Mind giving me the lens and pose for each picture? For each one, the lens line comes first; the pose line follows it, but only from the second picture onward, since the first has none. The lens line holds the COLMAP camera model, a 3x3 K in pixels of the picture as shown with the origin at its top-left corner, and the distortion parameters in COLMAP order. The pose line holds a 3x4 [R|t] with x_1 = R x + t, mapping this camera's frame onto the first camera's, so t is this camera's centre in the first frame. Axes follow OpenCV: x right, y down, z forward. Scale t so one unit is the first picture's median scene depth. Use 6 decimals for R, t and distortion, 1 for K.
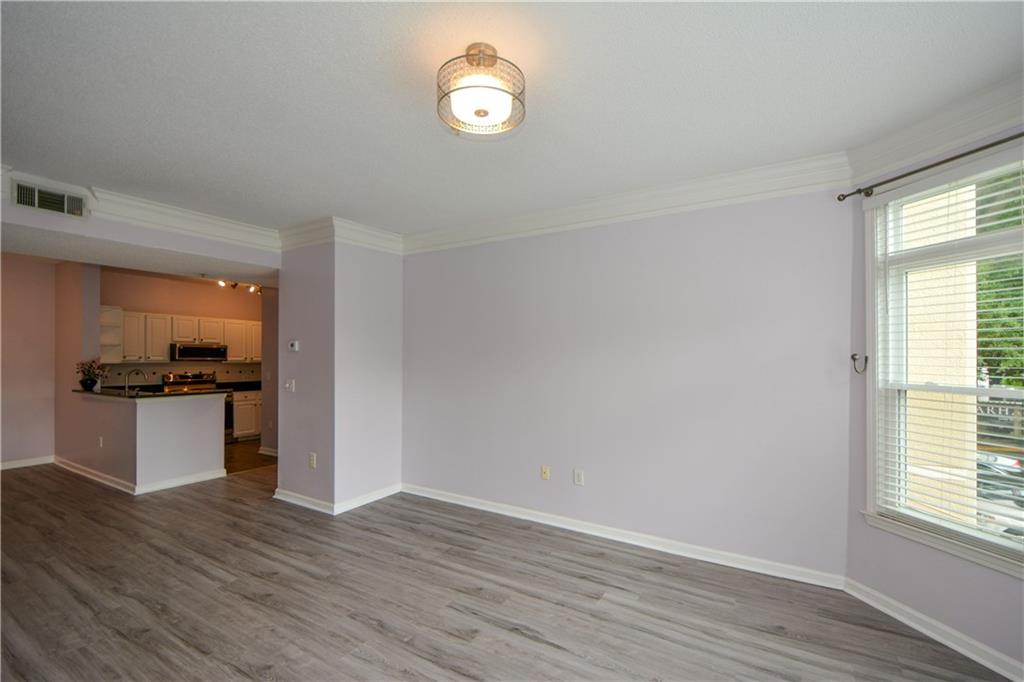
lens RADIAL K [[447.1, 0, 514.2], [0, 447.1, 345.7], [0, 0, 1]] dist [0.003015, -0.004621]
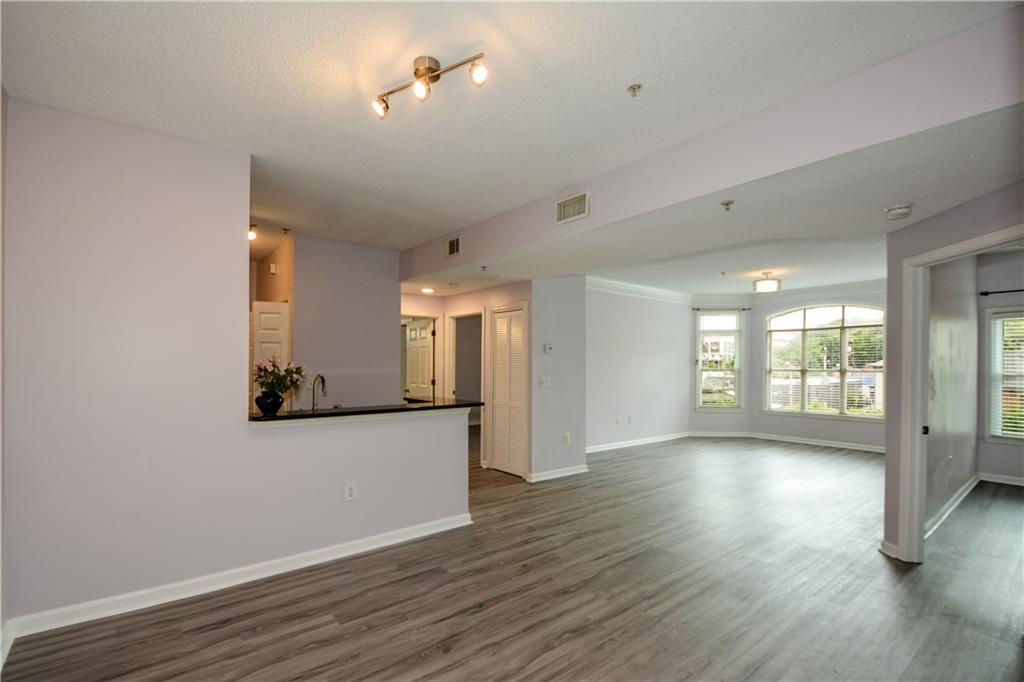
lens RADIAL K [[486.0, 0, 492.7], [0, 486.0, 349.0], [0, 0, 1]] dist [-0.001120, -0.001021]
pose [[0.345307, 0.026274, 0.938122, -2.272152], [-0.032606, 0.999340, -0.015987, 0.033917], [-0.937923, -0.025067, 0.345936, 0.888076]]
